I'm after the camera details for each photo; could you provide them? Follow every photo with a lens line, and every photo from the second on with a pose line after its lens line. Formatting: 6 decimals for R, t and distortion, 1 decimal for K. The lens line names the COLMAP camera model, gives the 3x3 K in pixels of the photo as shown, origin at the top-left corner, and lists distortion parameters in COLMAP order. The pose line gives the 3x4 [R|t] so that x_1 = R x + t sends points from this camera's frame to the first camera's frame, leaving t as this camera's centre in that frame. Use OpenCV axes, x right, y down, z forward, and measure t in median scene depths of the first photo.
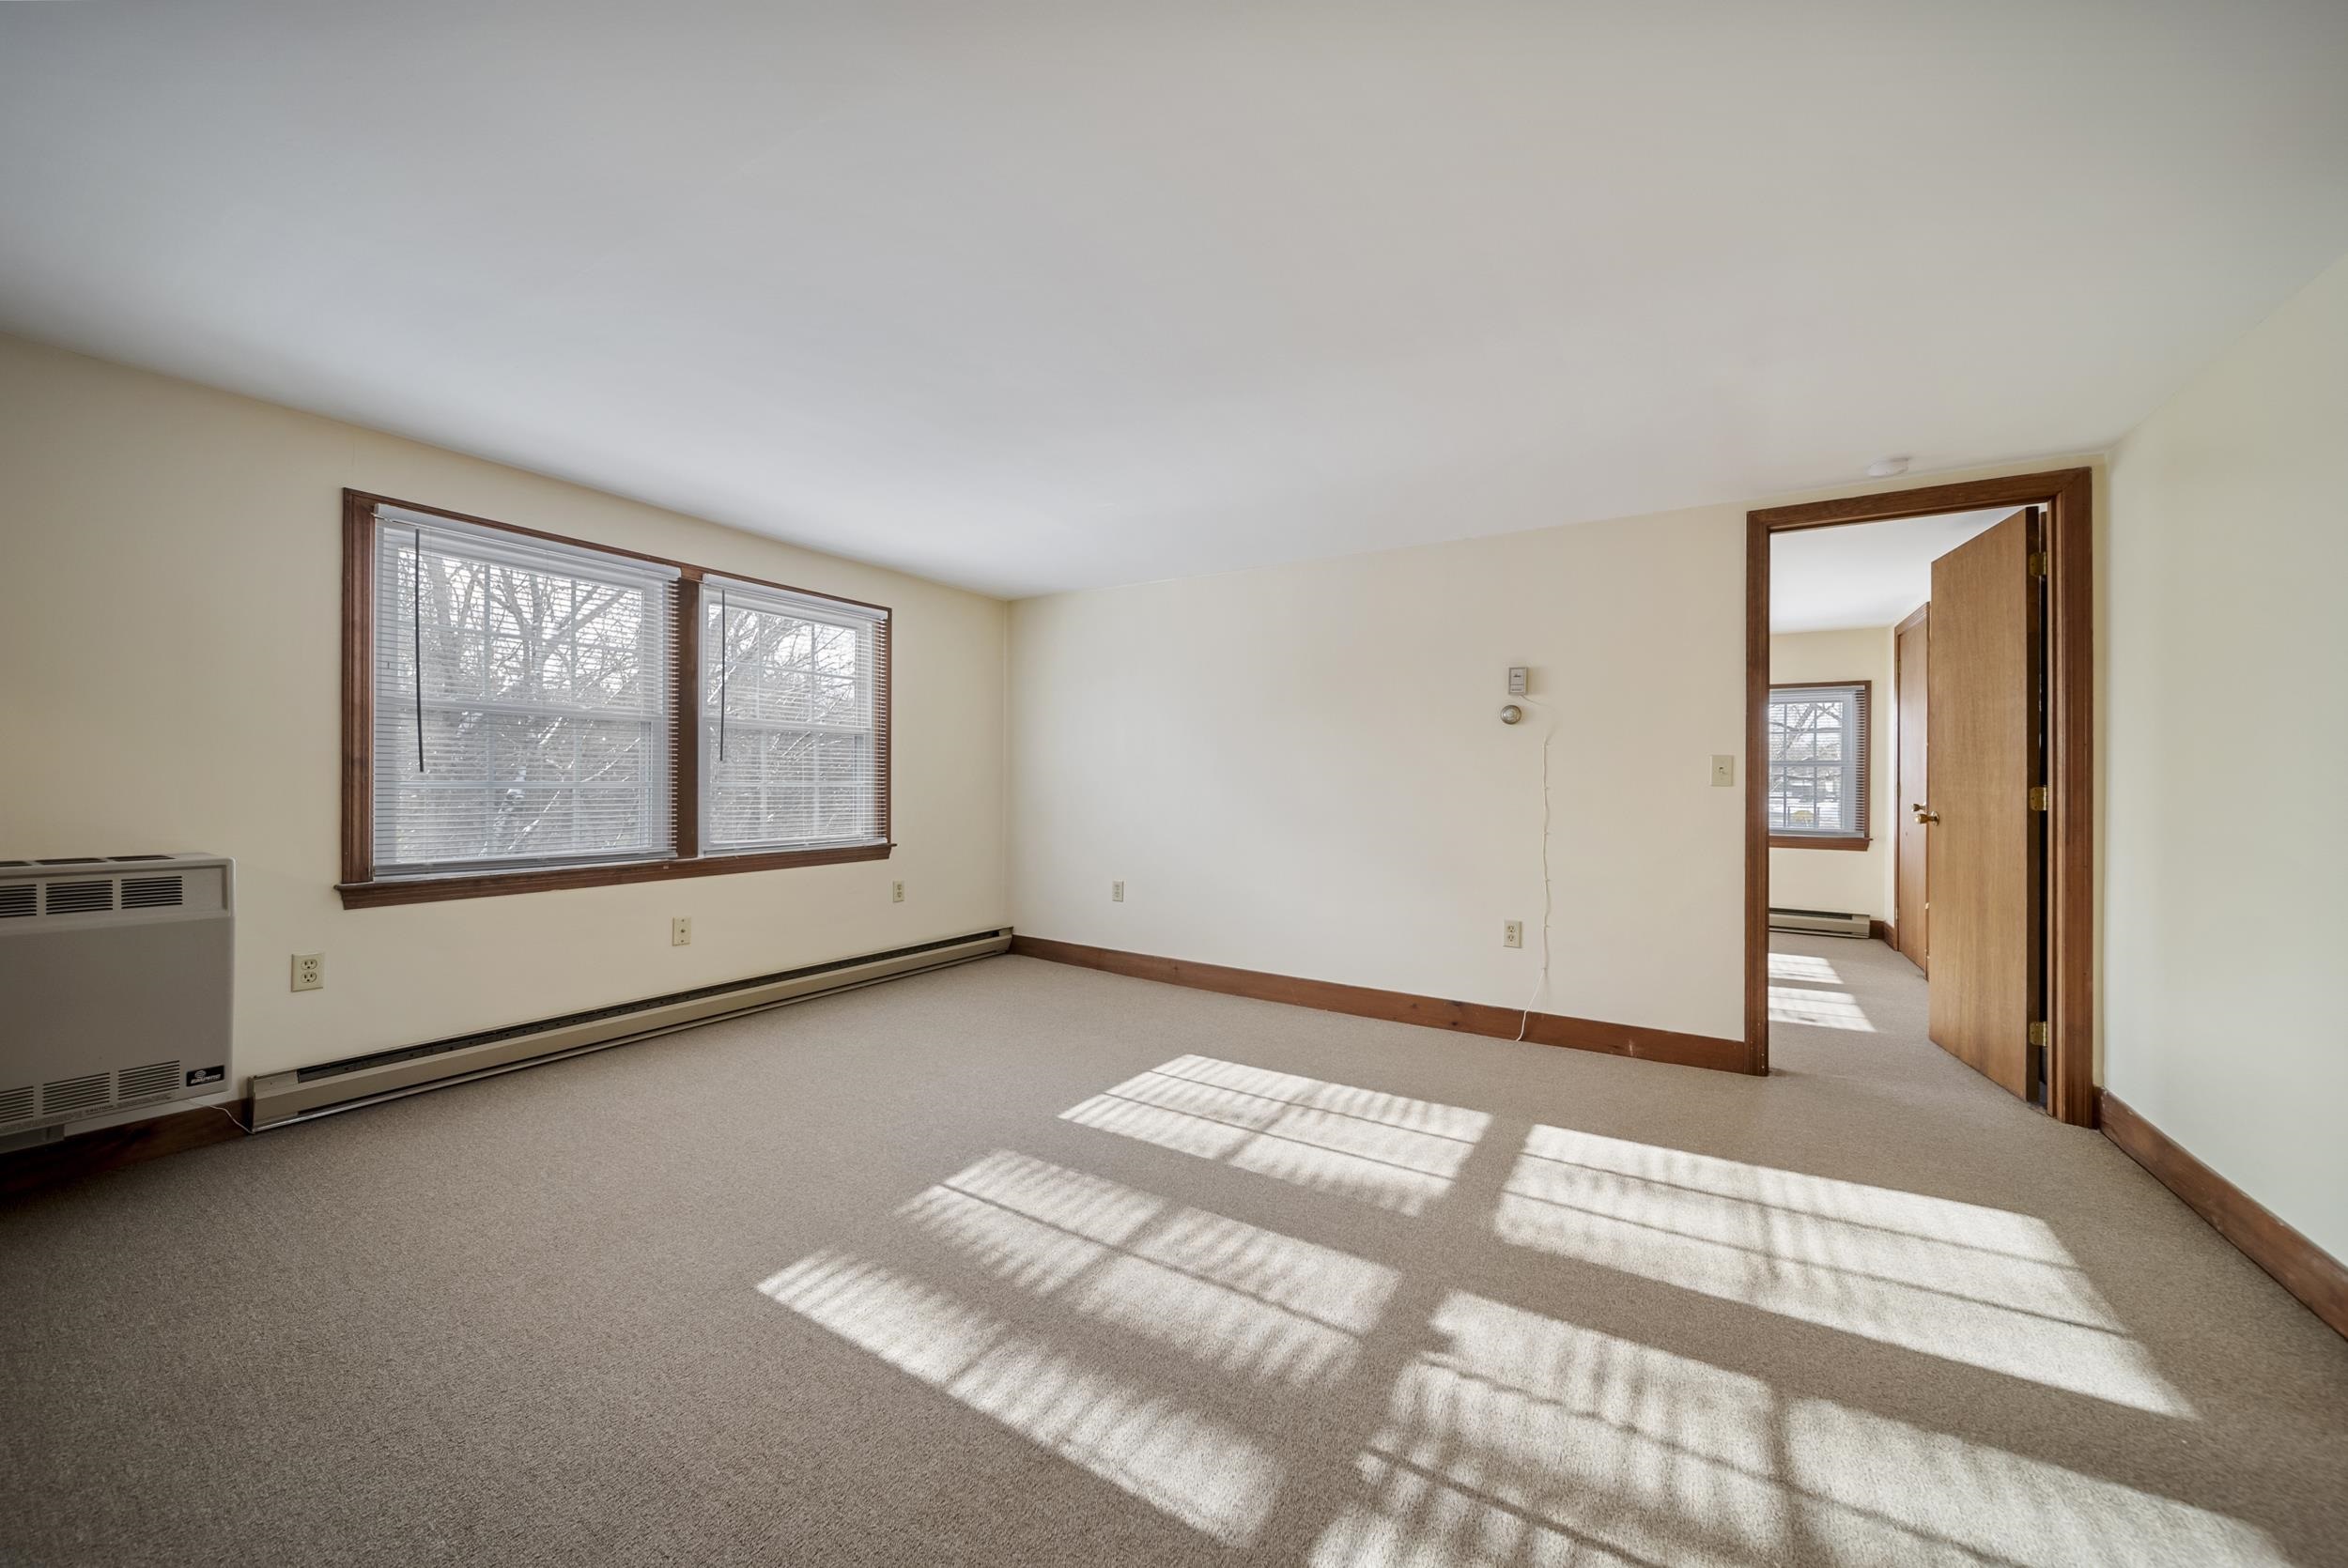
lens RADIAL K [[840.4, 0, 1170.6], [0, 840.4, 785.7], [0, 0, 1]] dist [0.000744, -0.000148]
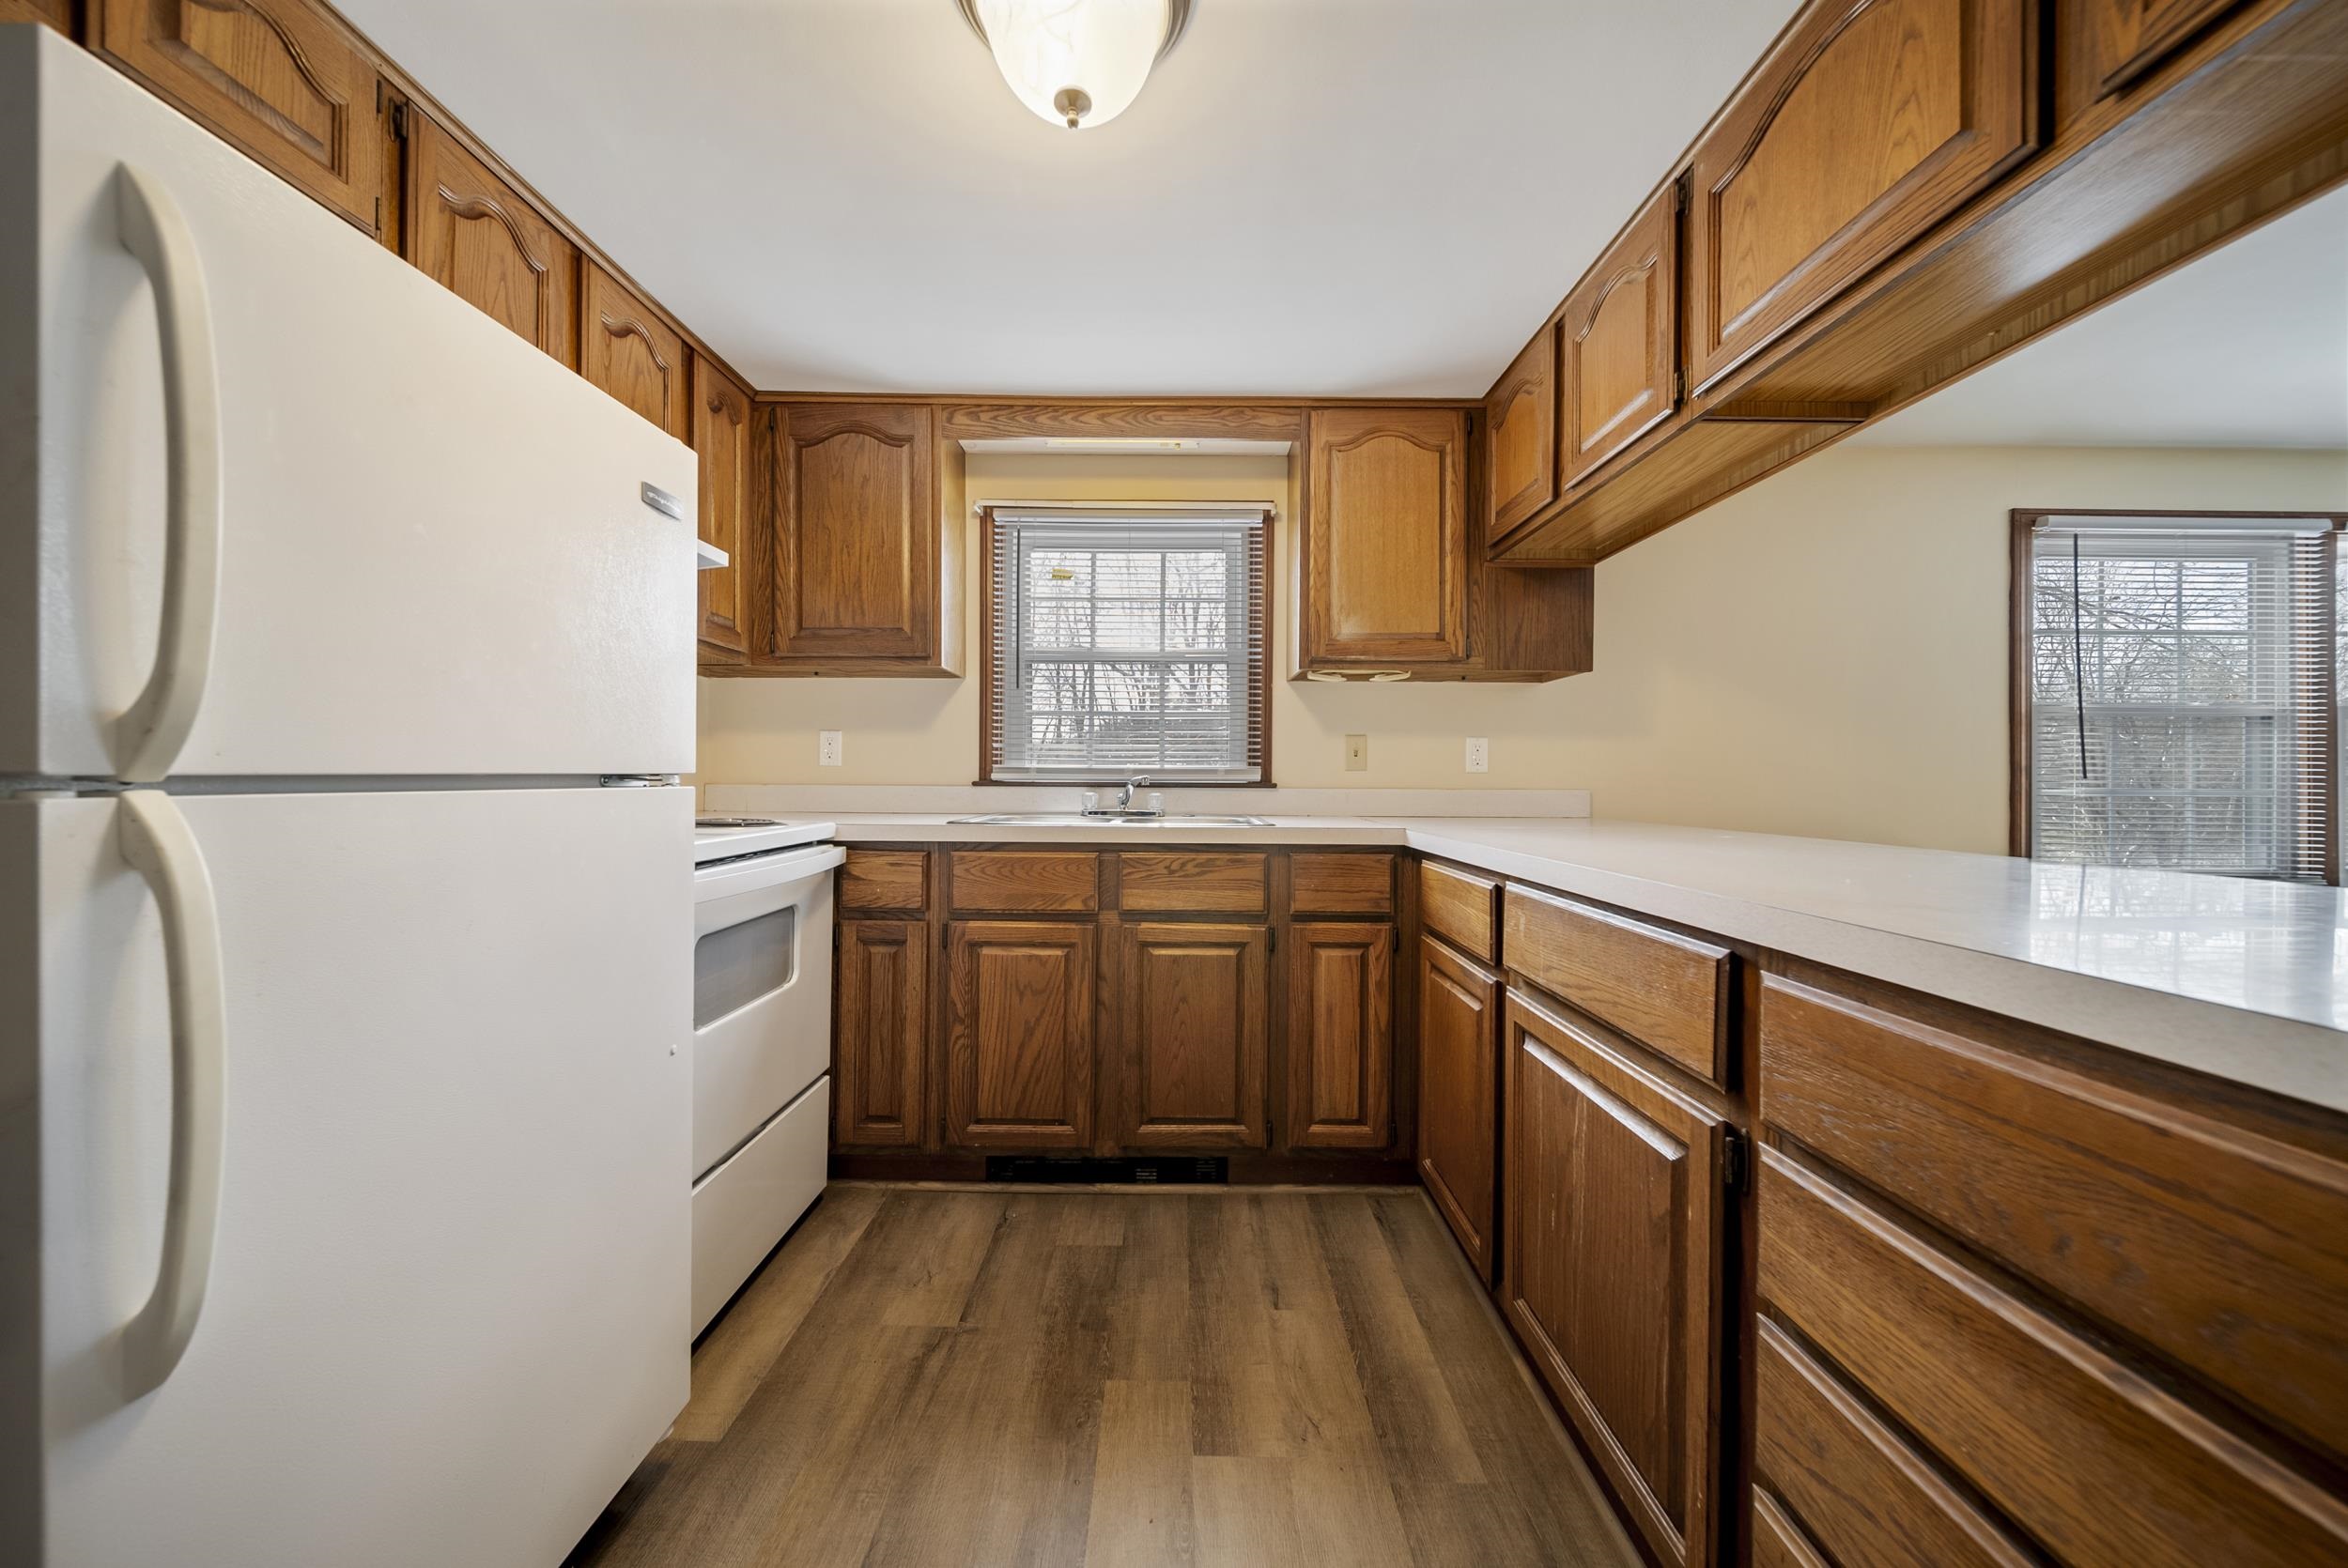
lens RADIAL K [[840.4, 0, 1175.2], [0, 840.4, 781.3], [0, 0, 1]] dist [0.000744, -0.000148]
pose [[0.539485, -0.003222, -0.841989, -0.501915], [-0.008057, 0.999927, -0.008989, 0.003339], [0.841957, 0.011634, 0.539420, -0.339134]]
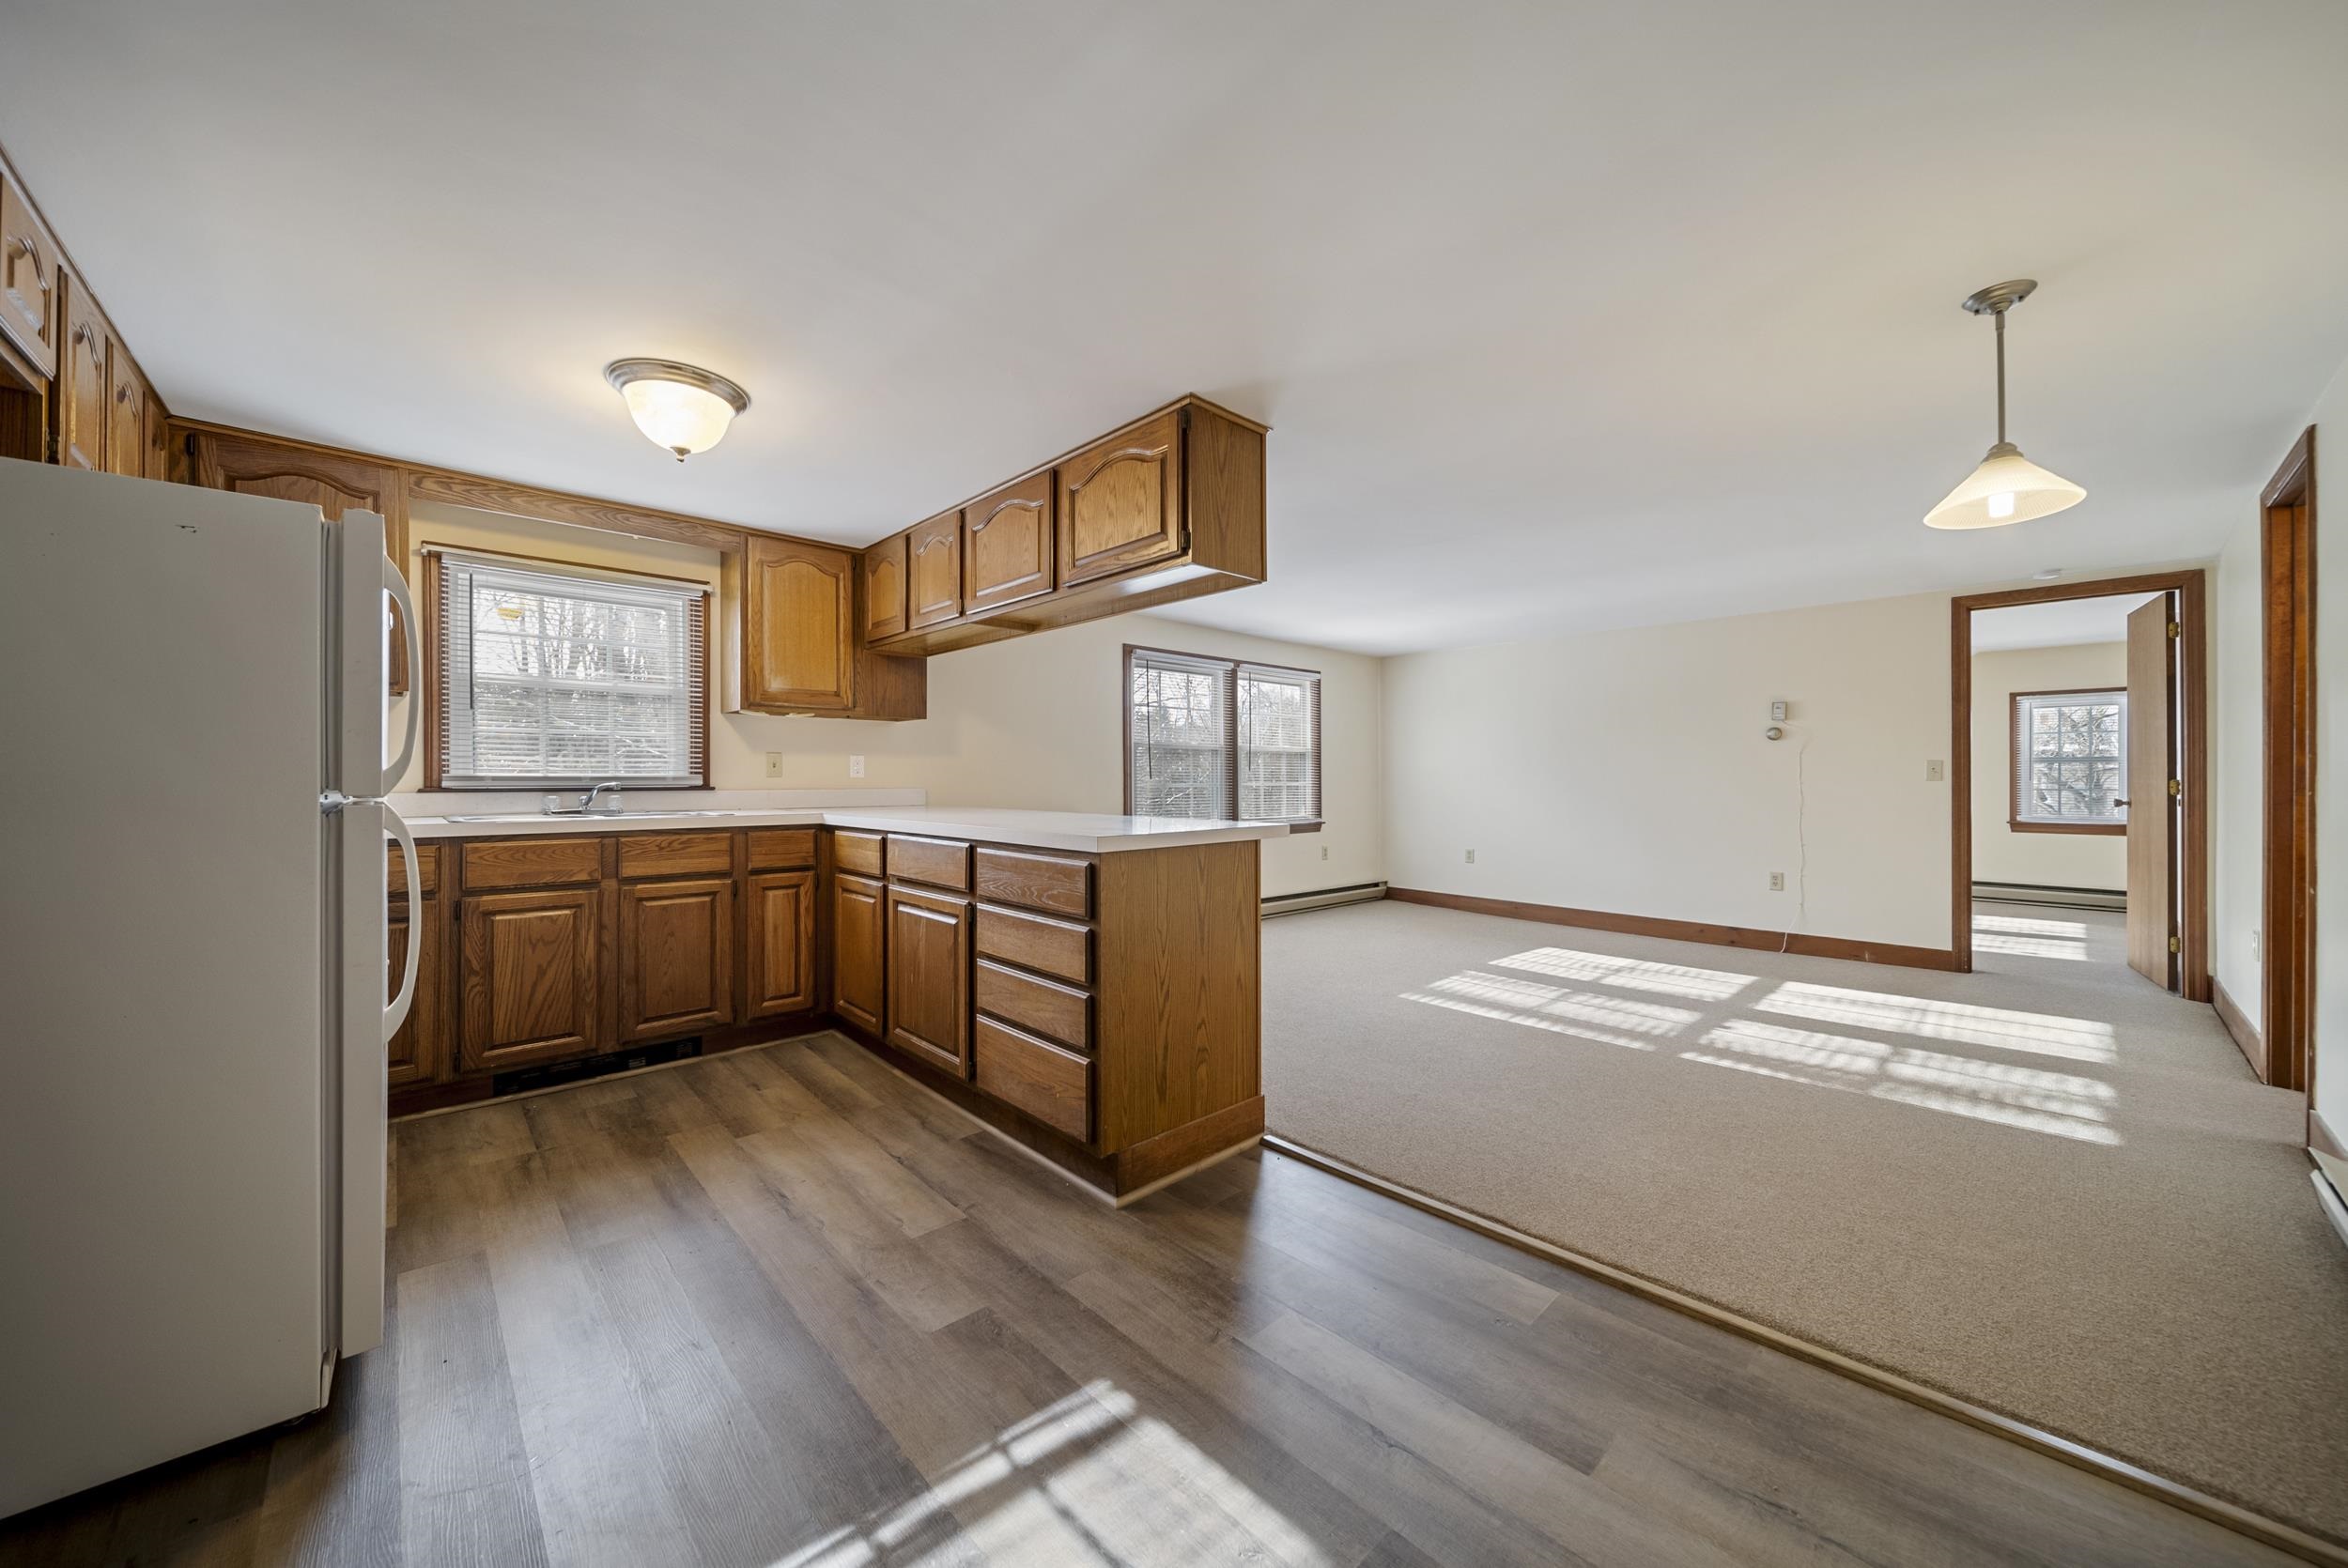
lens RADIAL K [[840.4, 0, 1168.9], [0, 840.4, 781.9], [0, 0, 1]] dist [0.000744, -0.000148]
pose [[0.965930, -0.007858, -0.258683, -0.255602], [0.006753, 0.999964, -0.005161, 0.000621], [0.258714, 0.003238, 0.965949, -0.746174]]
